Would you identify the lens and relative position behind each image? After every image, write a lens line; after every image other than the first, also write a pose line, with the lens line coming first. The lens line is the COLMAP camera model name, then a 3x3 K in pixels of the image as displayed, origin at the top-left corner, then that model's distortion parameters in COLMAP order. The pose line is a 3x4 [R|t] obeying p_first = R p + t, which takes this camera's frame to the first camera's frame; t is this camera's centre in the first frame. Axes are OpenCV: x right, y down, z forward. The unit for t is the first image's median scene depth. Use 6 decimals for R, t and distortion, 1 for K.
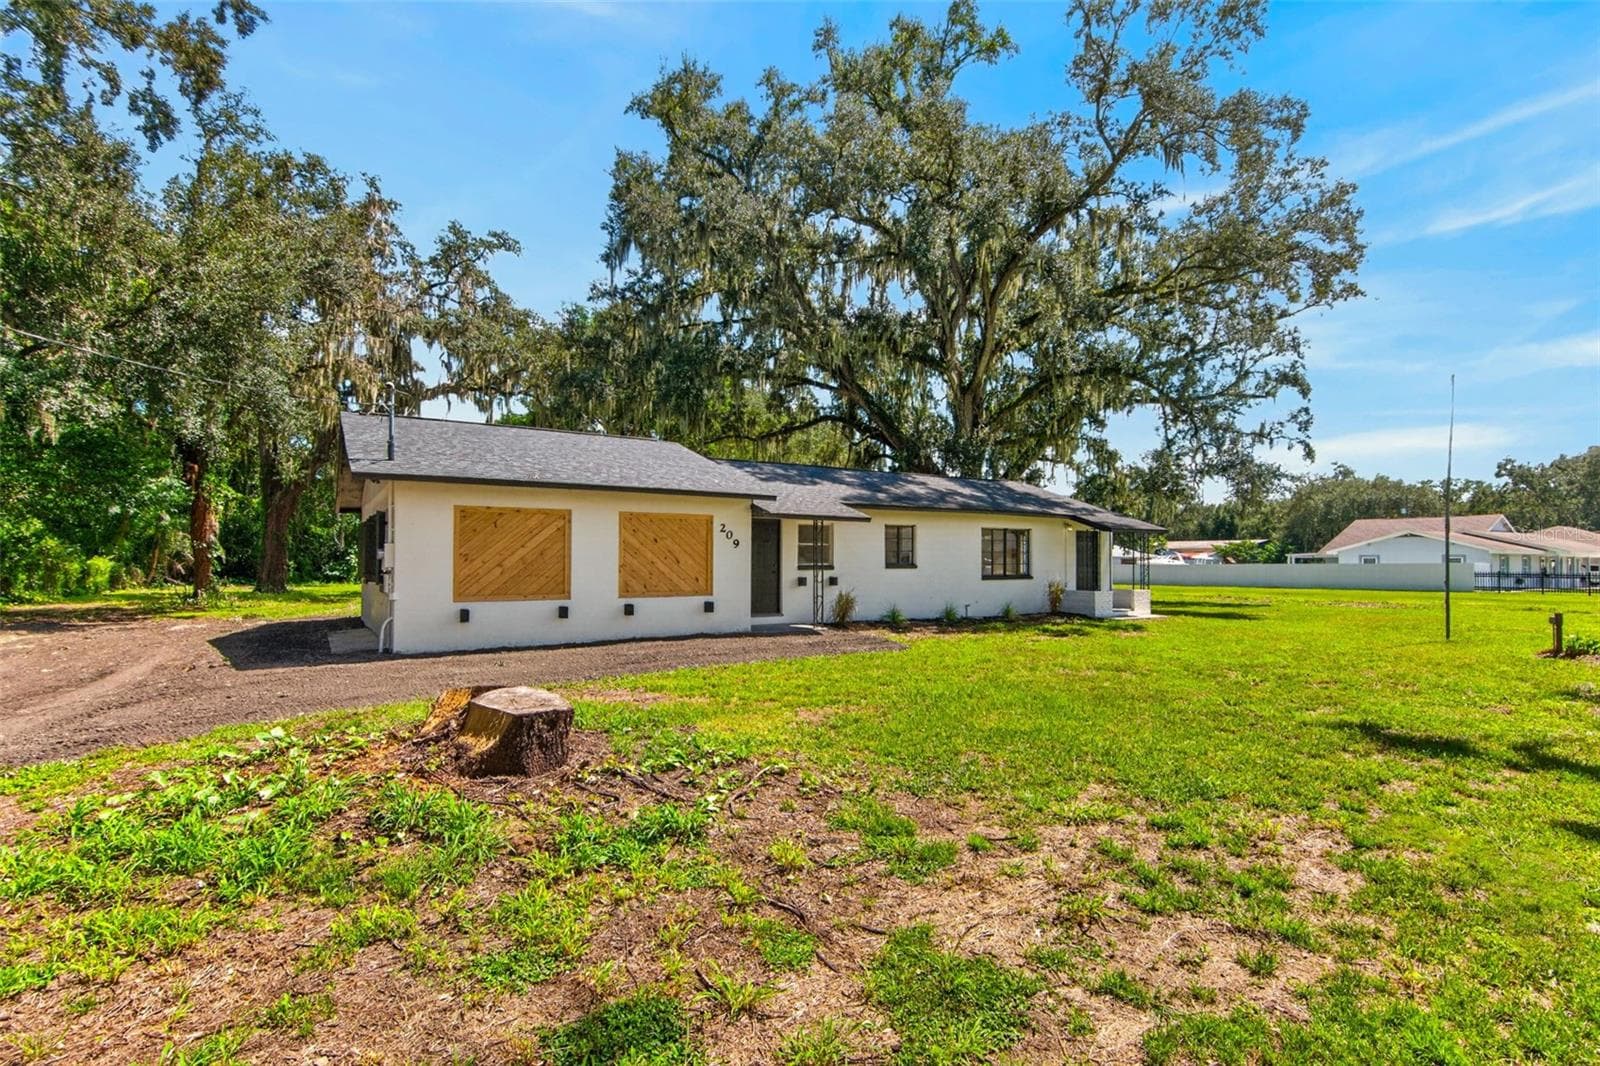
lens RADIAL K [[773.3, 0, 806.4], [0, 773.3, 548.5], [0, 0, 1]] dist [0.012517, -0.002057]
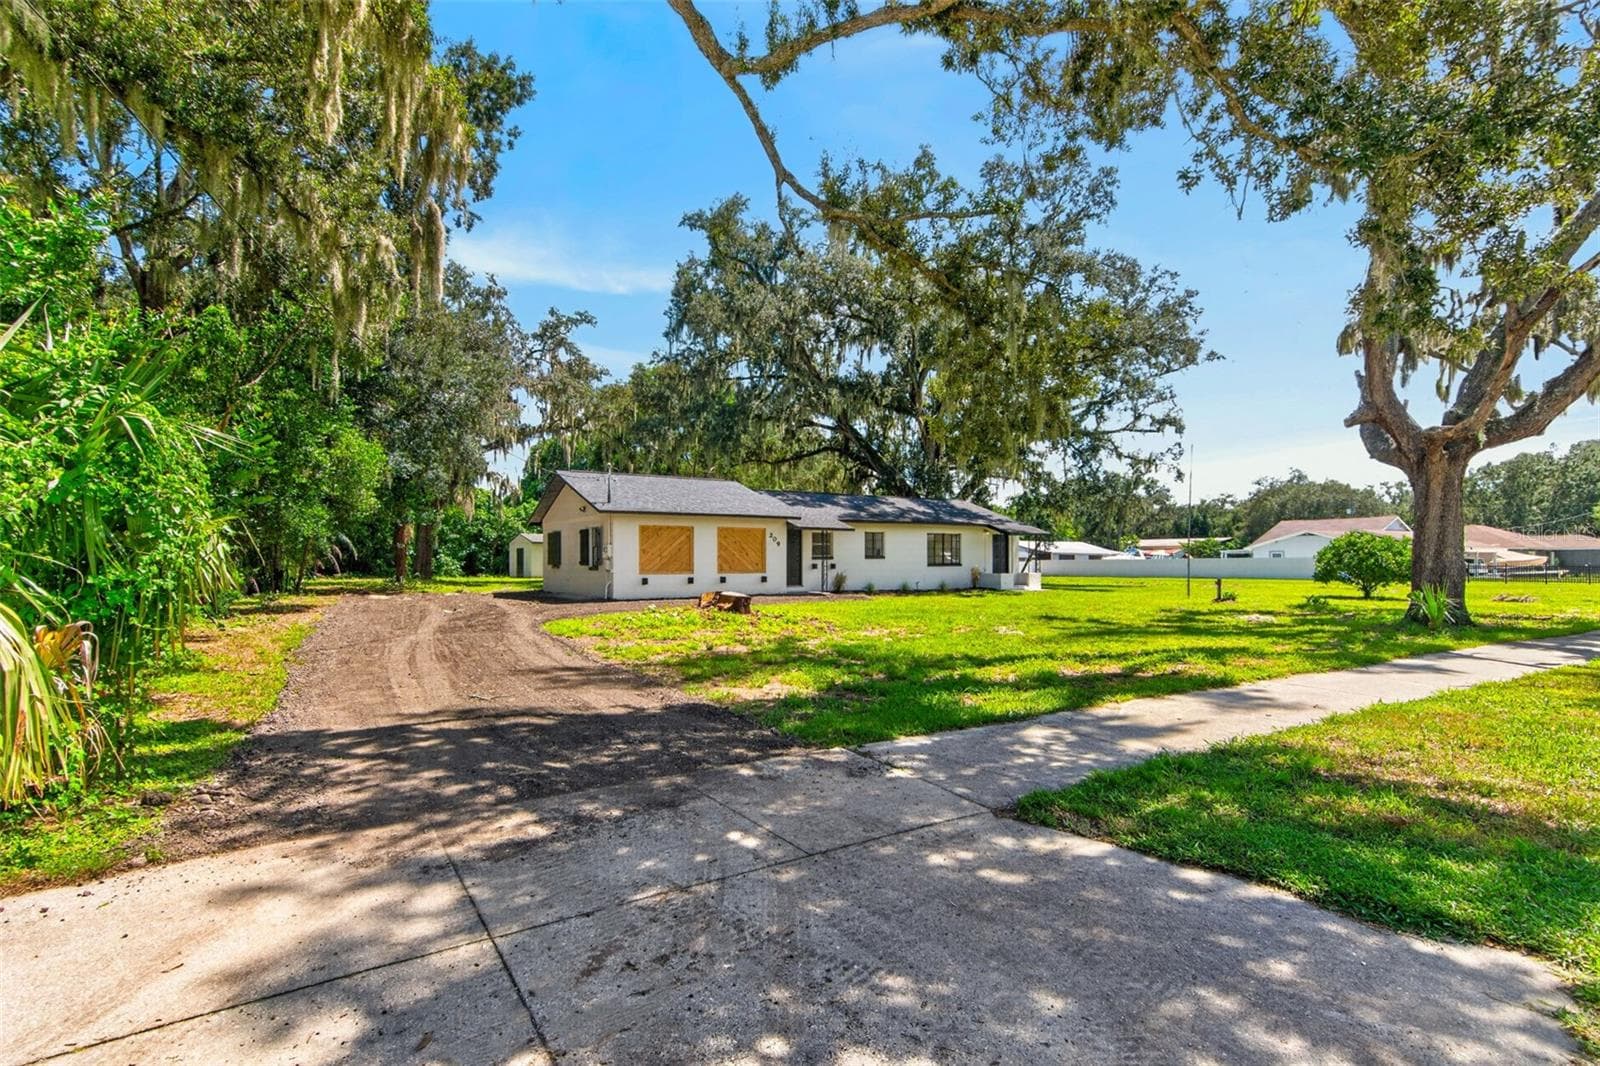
lens RADIAL K [[773.3, 0, 796.1], [0, 773.3, 550.1], [0, 0, 1]] dist [0.012517, -0.002057]
pose [[0.999917, -0.003402, -0.012429, -0.017959], [0.003444, 0.999988, 0.003379, 0.001349], [0.012417, -0.003421, 0.999917, -0.497198]]
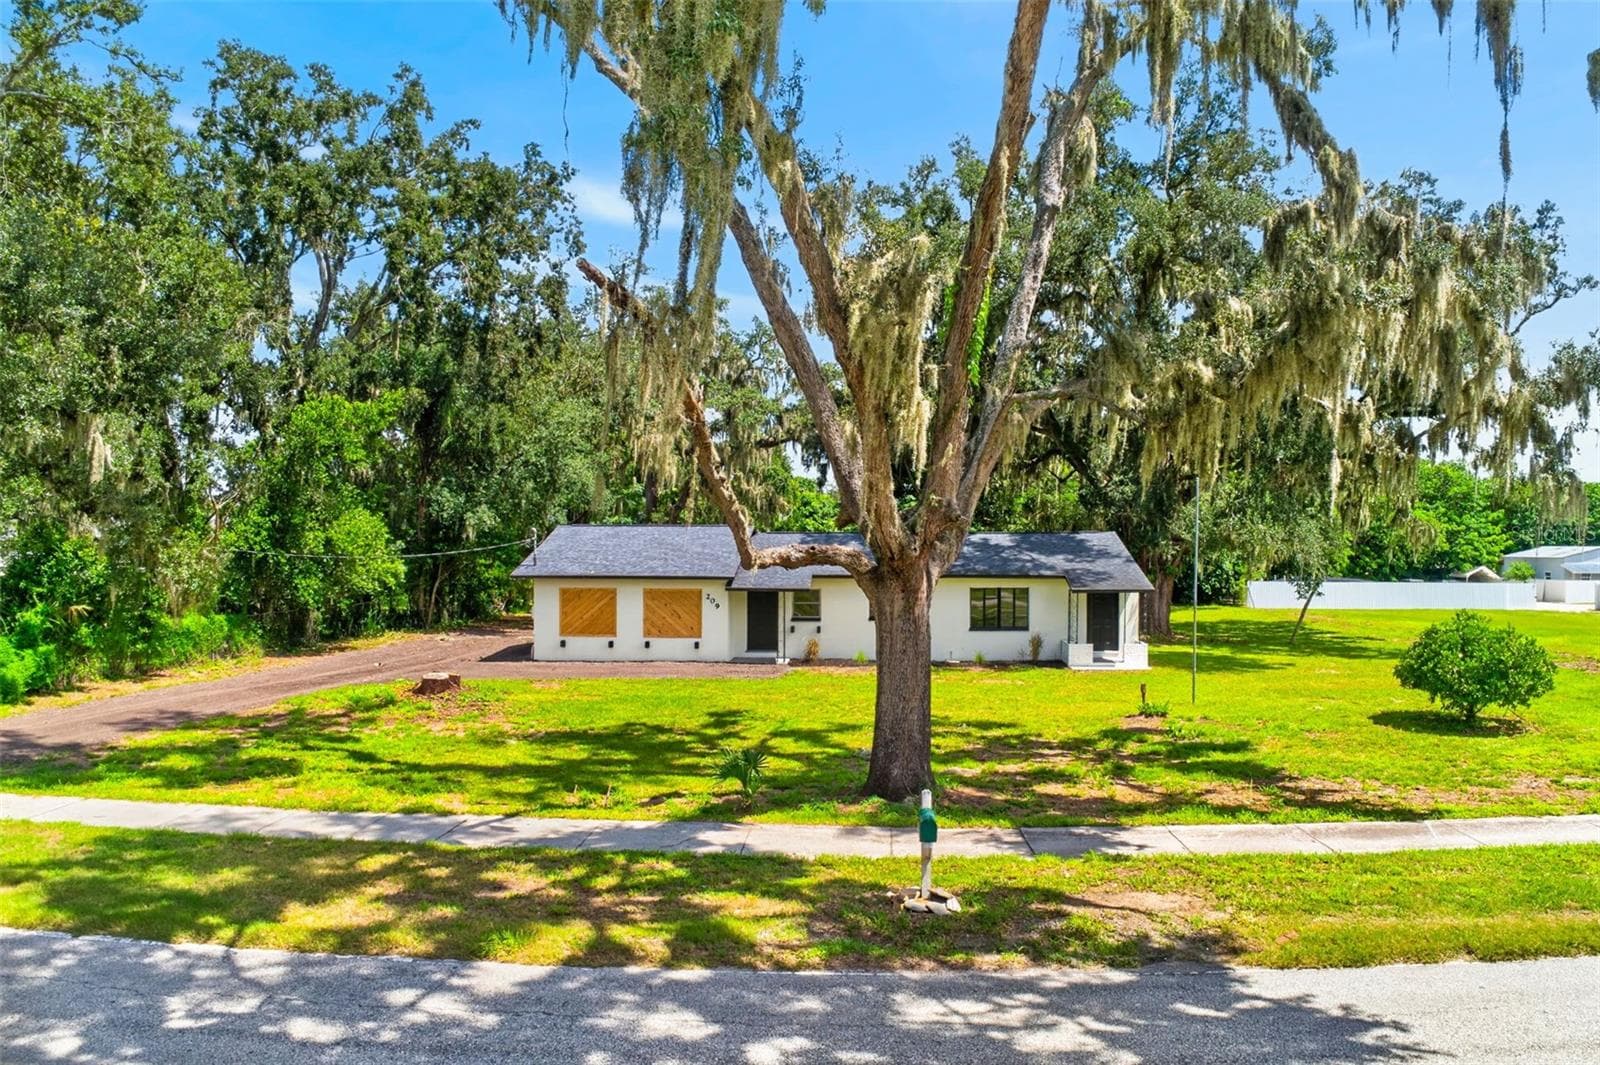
lens RADIAL K [[993.6, 0, 845.3], [0, 993.6, 528.3], [0, 0, 1]] dist [-0.114624, 0.005525]
pose [[0.821648, -0.014799, -0.569803, 0.828023], [0.008331, 0.999868, -0.013956, -0.087202], [0.569934, 0.006720, 0.821663, -0.340912]]
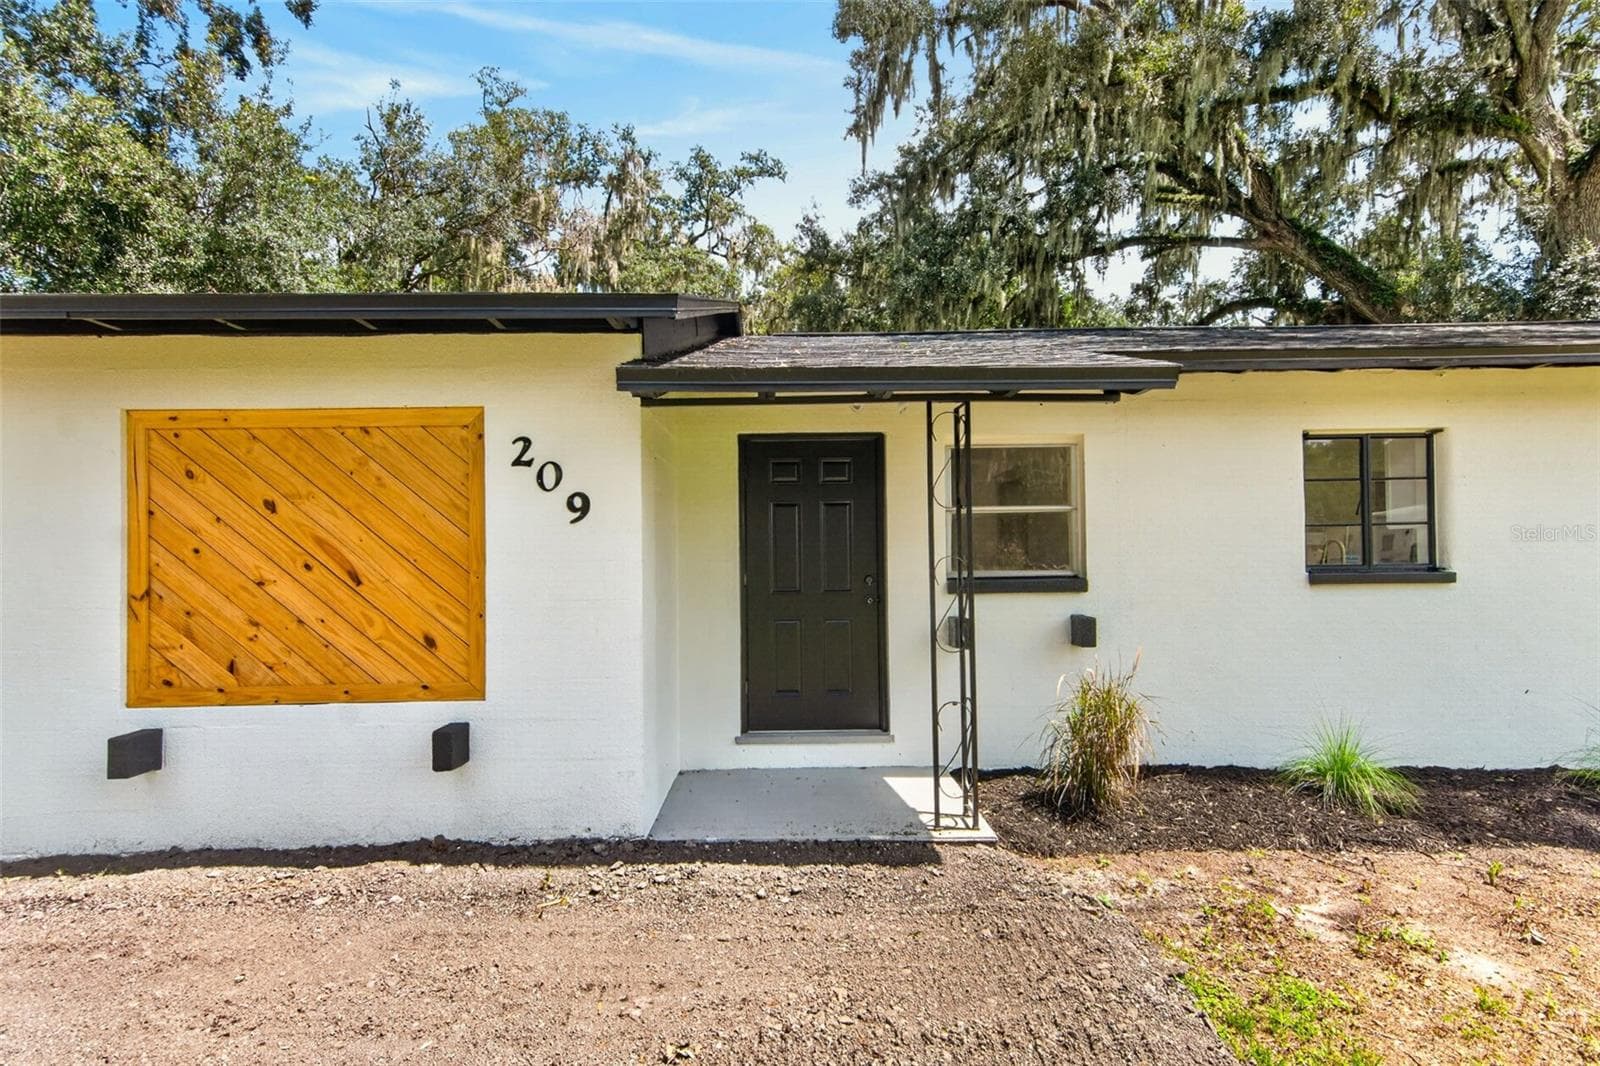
lens RADIAL K [[767.4, 0, 794.1], [0, 767.4, 533.6], [0, 0, 1]] dist [0.015939, -0.001539]
pose [[0.846651, -0.032407, -0.531161, 0.073671], [0.024626, 0.999461, -0.021727, 0.006630], [0.531579, 0.005315, 0.846992, 0.519170]]
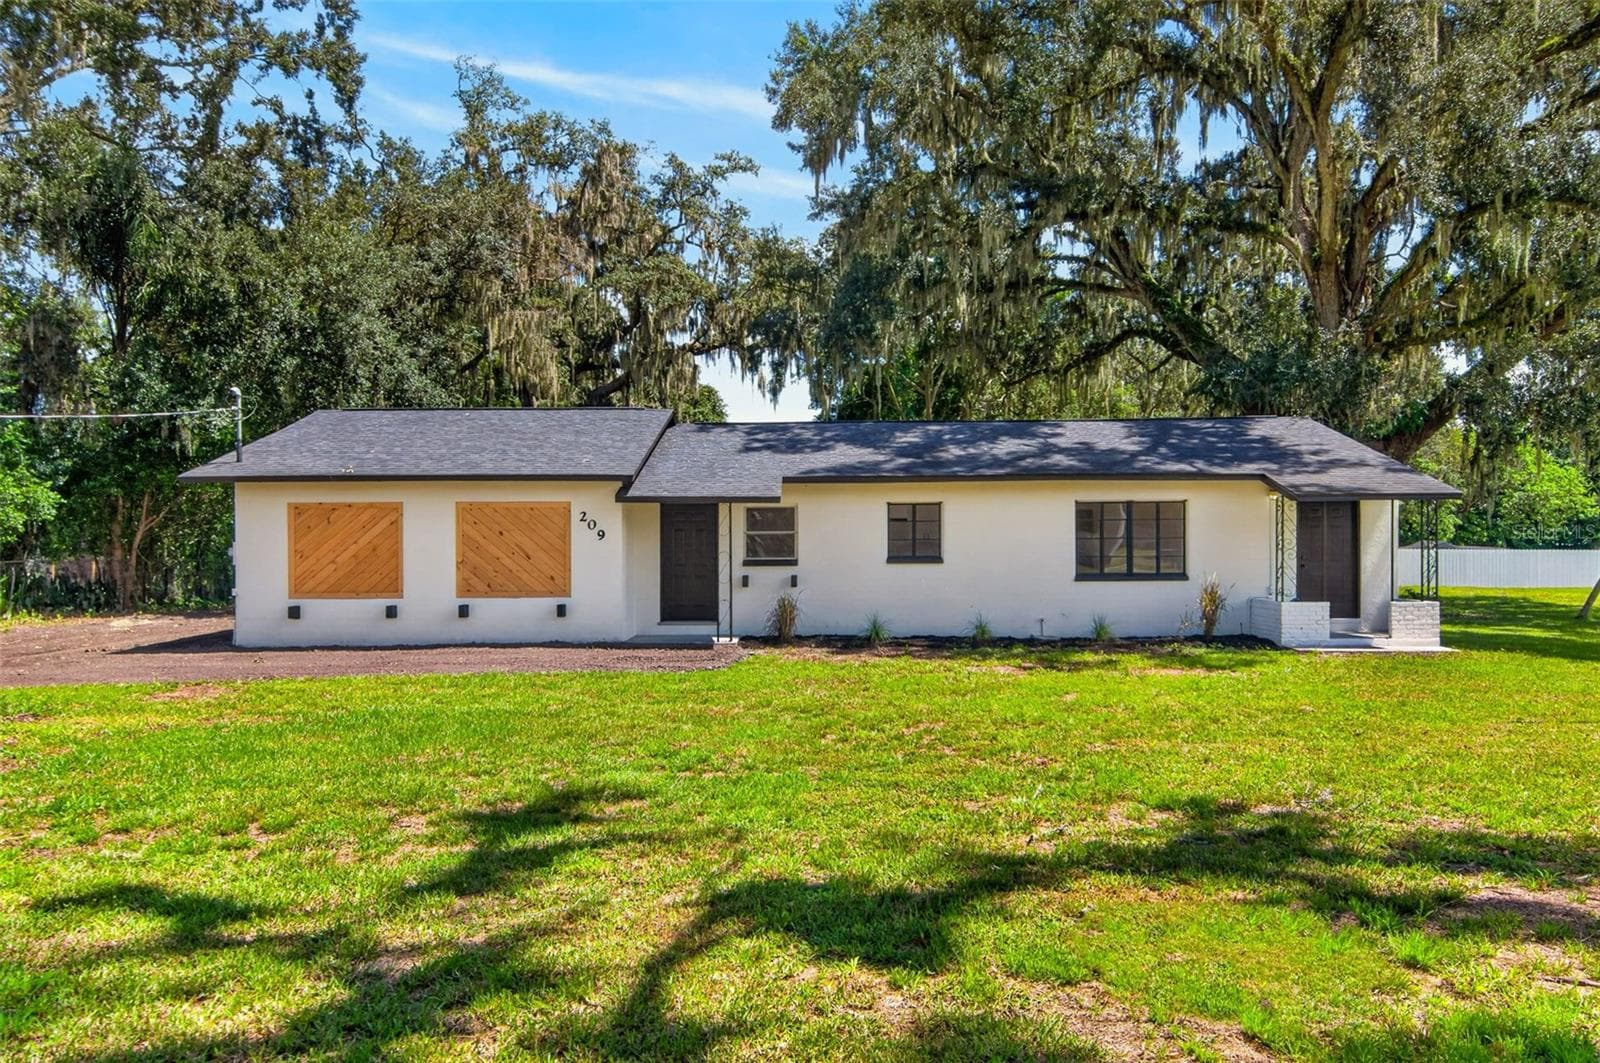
lens RADIAL K [[1117.3, 0, 806.4], [0, 1117.3, 532.2], [0, 0, 1]] dist [0.027614, -0.001700]
pose [[0.834440, -0.014412, -0.550910, 0.481067], [0.015756, 0.999873, -0.002292, -0.001892], [0.550873, -0.006767, 0.834562, 0.077252]]
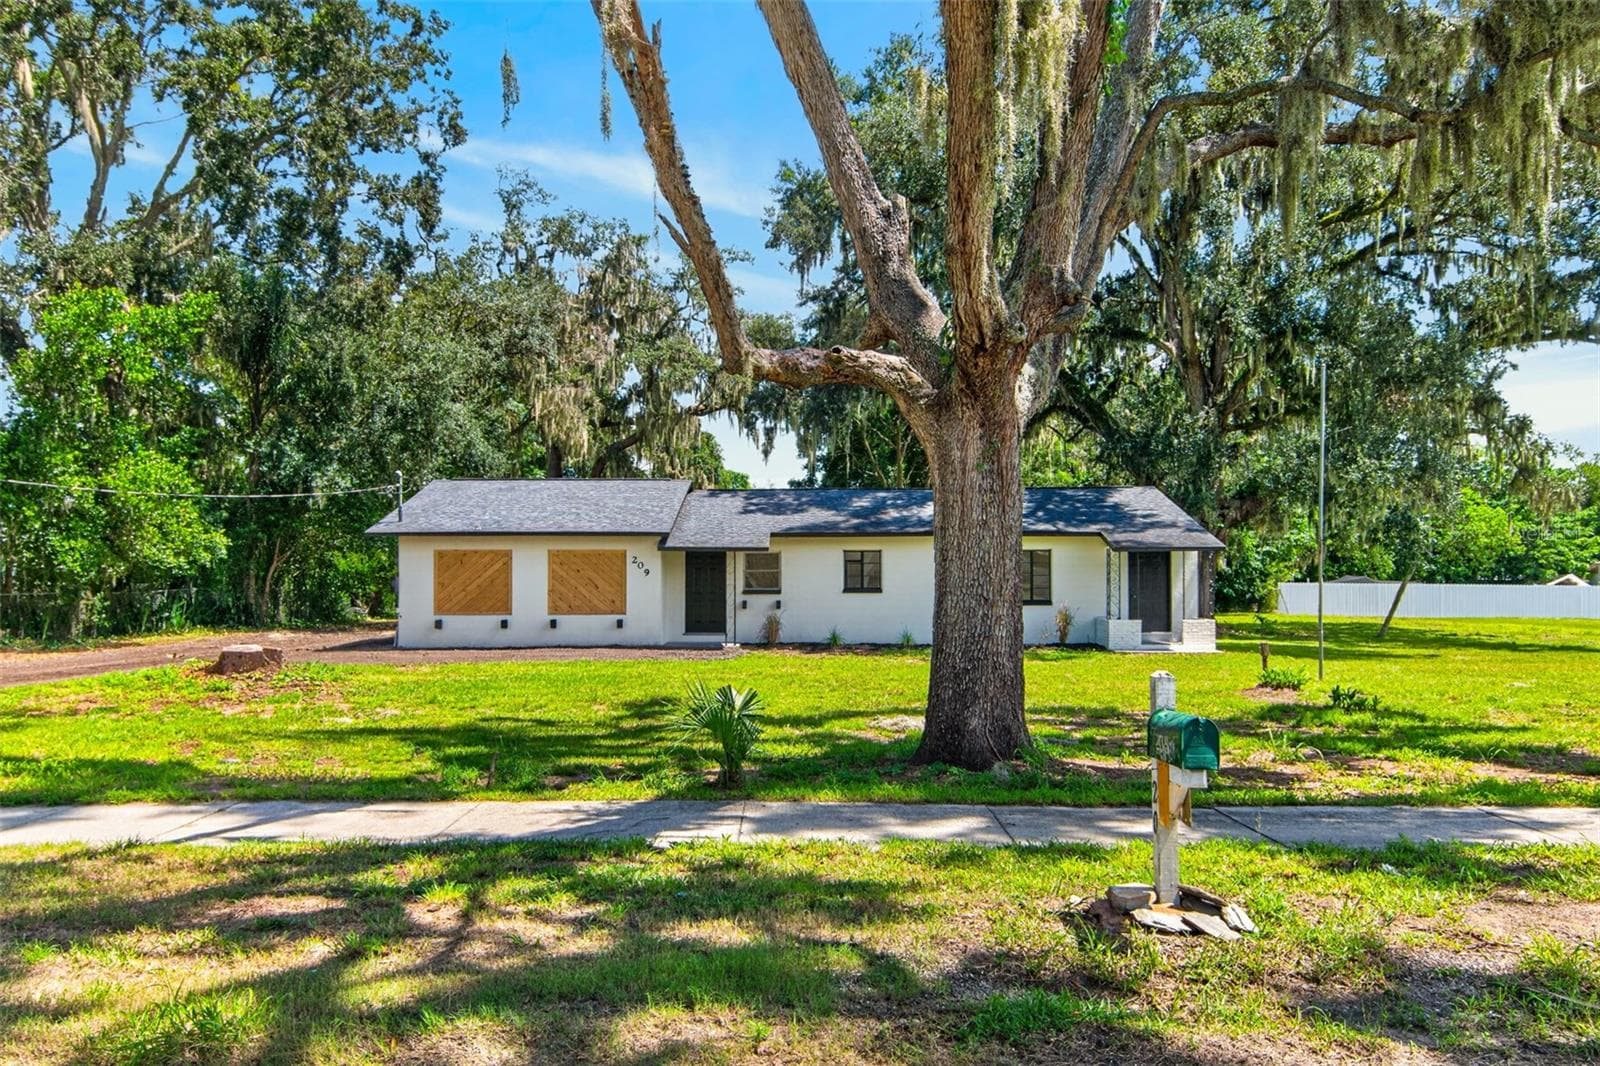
lens RADIAL K [[1117.3, 0, 796.2], [0, 1117.3, 551.8], [0, 0, 1]] dist [0.027614, -0.001700]
pose [[0.832776, -0.017004, -0.553348, 0.688884], [0.011783, 0.999846, -0.012992, -0.008366], [0.553484, 0.004300, 0.832849, -0.213446]]
